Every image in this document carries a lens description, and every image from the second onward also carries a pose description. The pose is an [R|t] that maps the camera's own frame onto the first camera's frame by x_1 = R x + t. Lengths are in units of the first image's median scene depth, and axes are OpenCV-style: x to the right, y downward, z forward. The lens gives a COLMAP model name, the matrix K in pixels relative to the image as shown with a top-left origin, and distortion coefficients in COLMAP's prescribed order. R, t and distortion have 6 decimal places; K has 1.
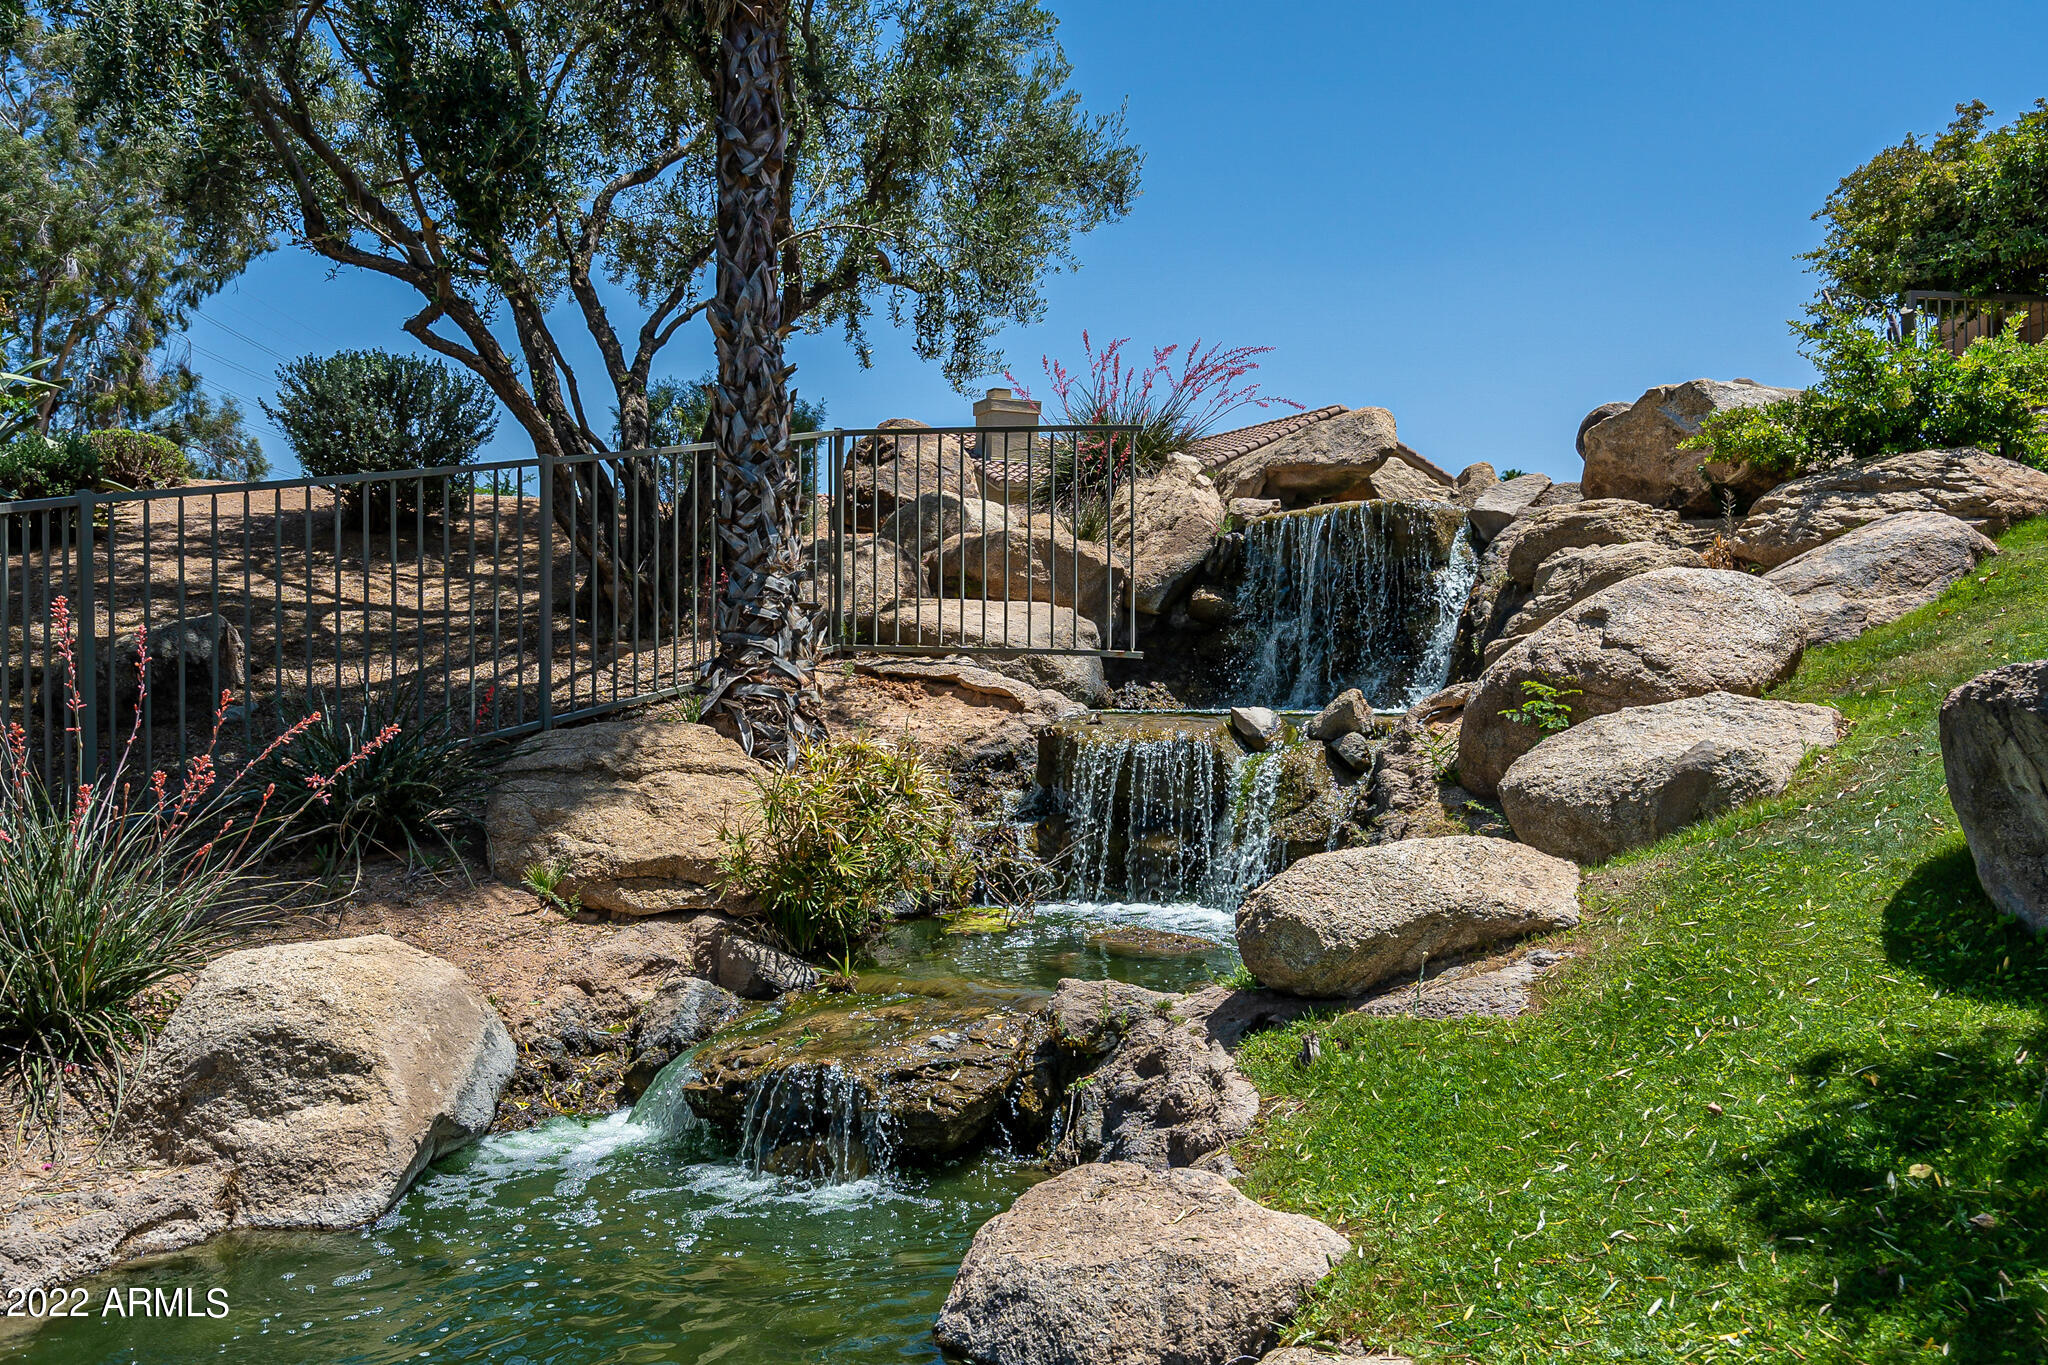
lens RADIAL K [[1569.5, 0, 1033.6], [0, 1569.5, 680.9], [0, 0, 1]] dist [0.002089, -0.002406]
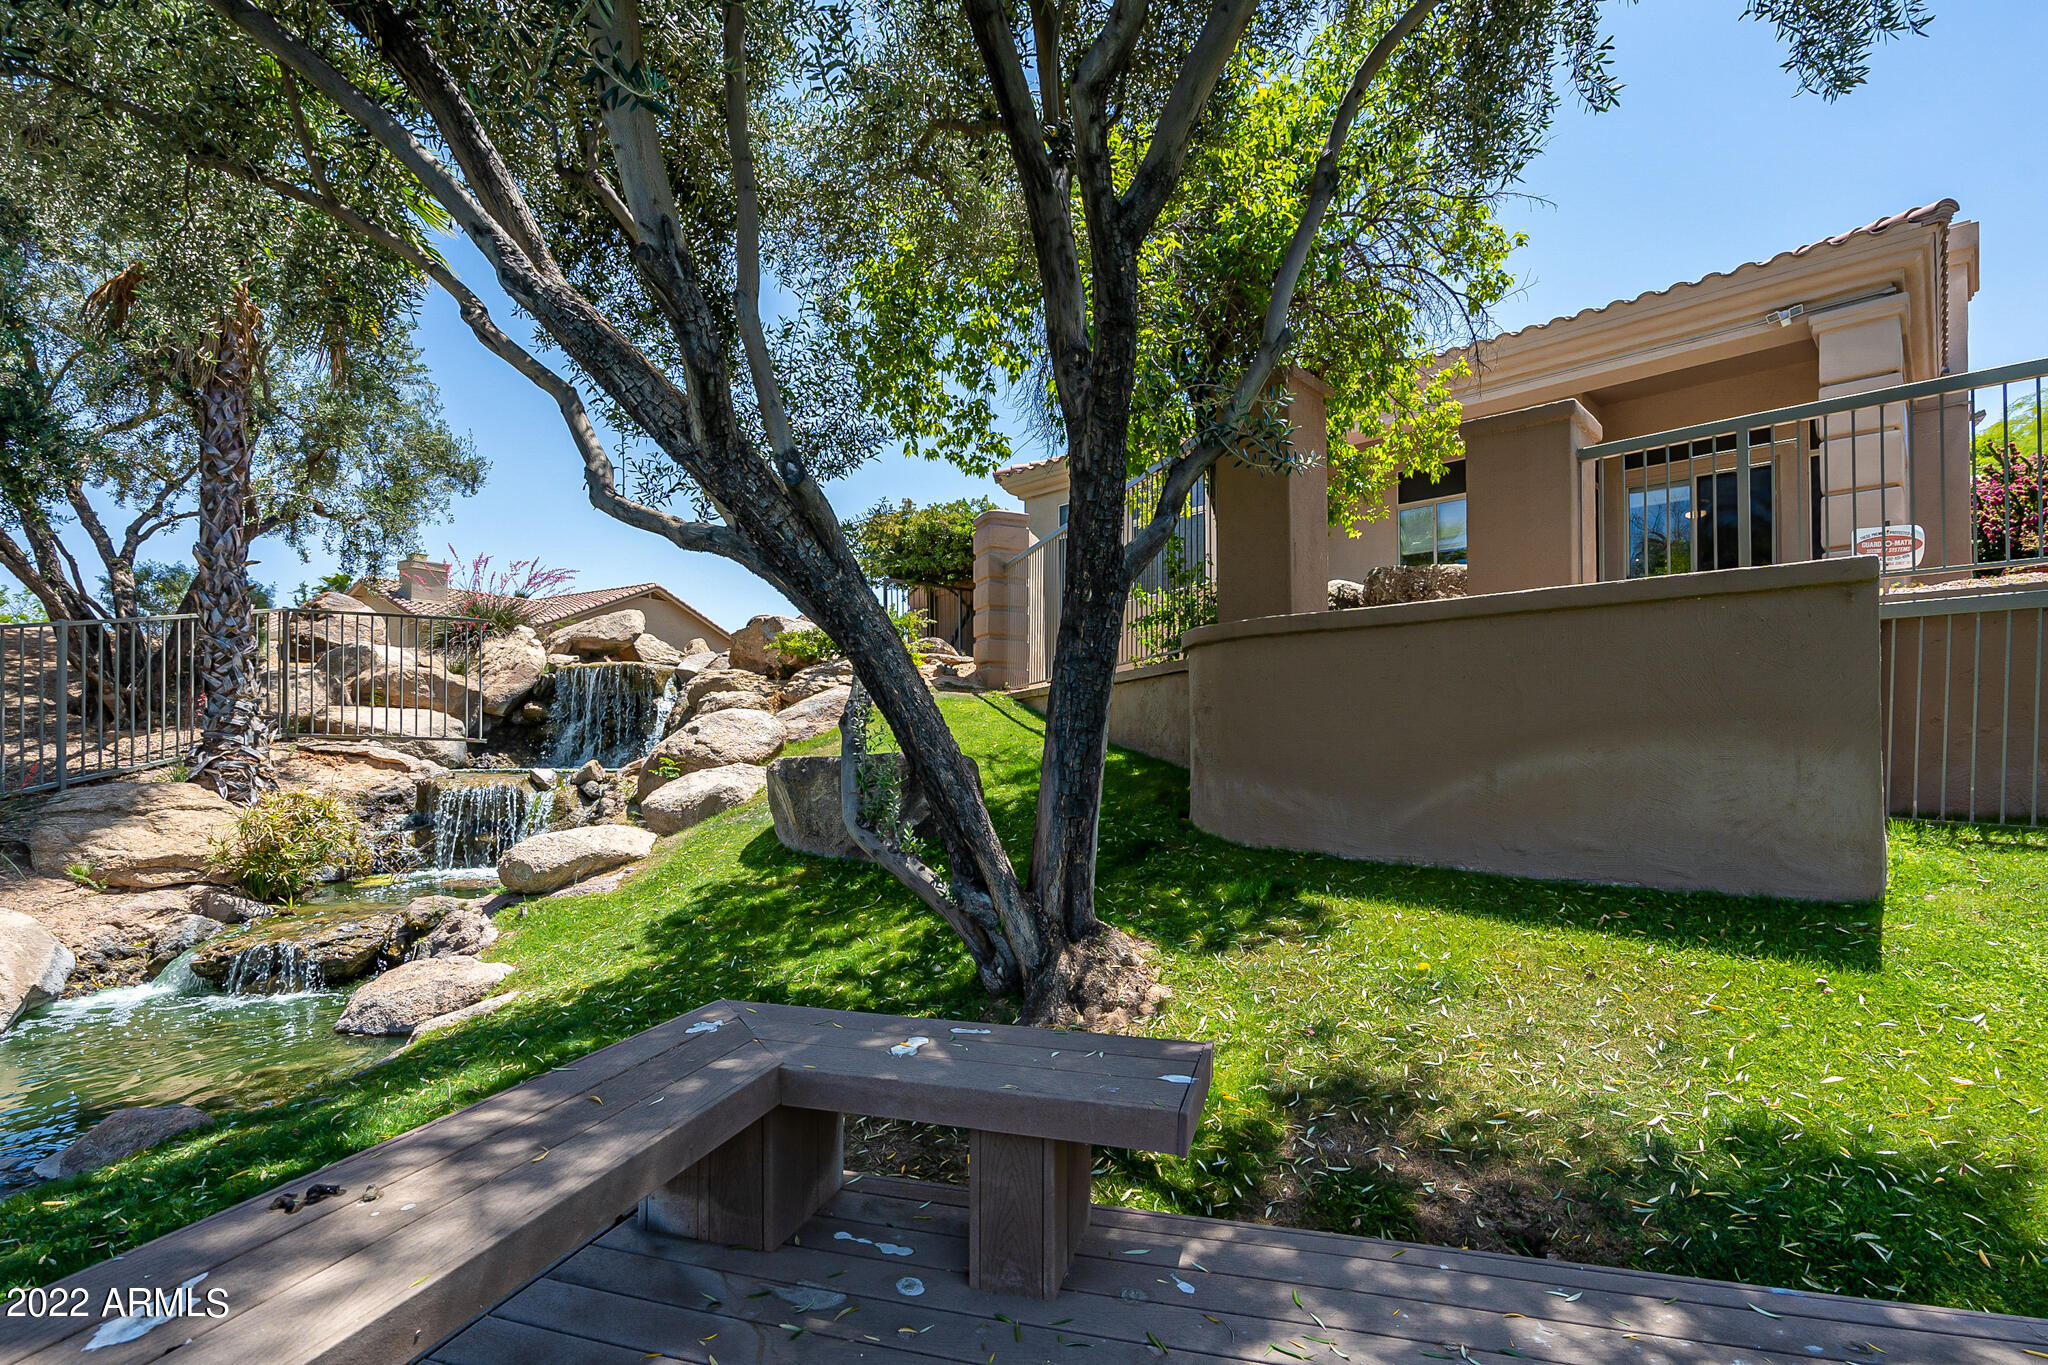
lens RADIAL K [[935.7, 0, 1010.0], [0, 935.7, 745.5], [0, 0, 1]] dist [-0.003562, 0.002718]
pose [[0.859410, 0.002323, 0.511281, 0.046582], [-0.004109, 0.999989, 0.002364, -0.020889], [-0.511270, -0.004133, 0.859410, -0.386201]]
